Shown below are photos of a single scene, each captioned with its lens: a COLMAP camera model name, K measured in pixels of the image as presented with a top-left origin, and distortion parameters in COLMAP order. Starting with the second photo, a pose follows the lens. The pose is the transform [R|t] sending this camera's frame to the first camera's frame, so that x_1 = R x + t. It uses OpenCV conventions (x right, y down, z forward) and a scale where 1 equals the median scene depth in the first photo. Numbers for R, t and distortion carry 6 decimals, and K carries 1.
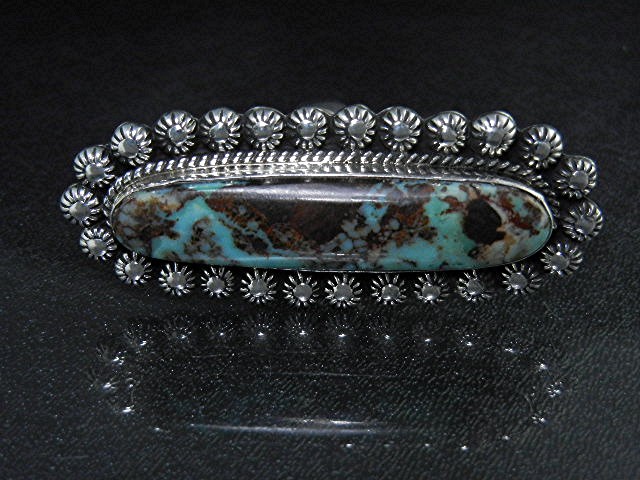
lens RADIAL K [[1201.3, 0, 320.0], [0, 1201.3, 240.0], [0, 0, 1]] dist [-0.008980, -0.058163]
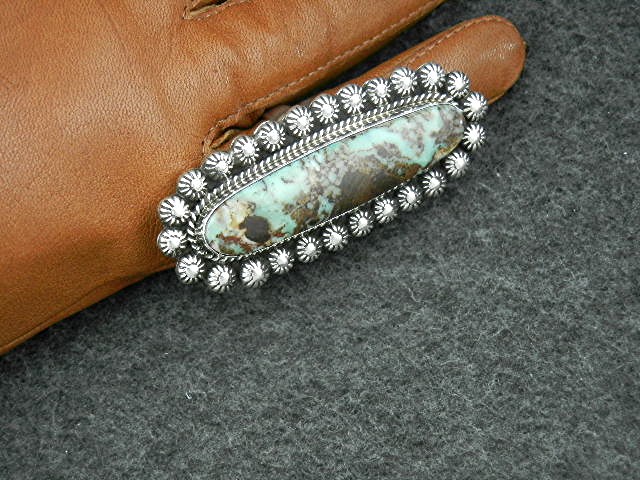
lens RADIAL K [[1682.7, 0, 320.0], [0, 1682.7, 240.0], [0, 0, 1]] dist [0.118122, 0.133871]
pose [[-0.873513, 0.403814, -0.271862, 0.623636], [-0.130854, -0.732688, -0.667866, 1.320049], [-0.468884, -0.547816, 0.692853, -0.452409]]
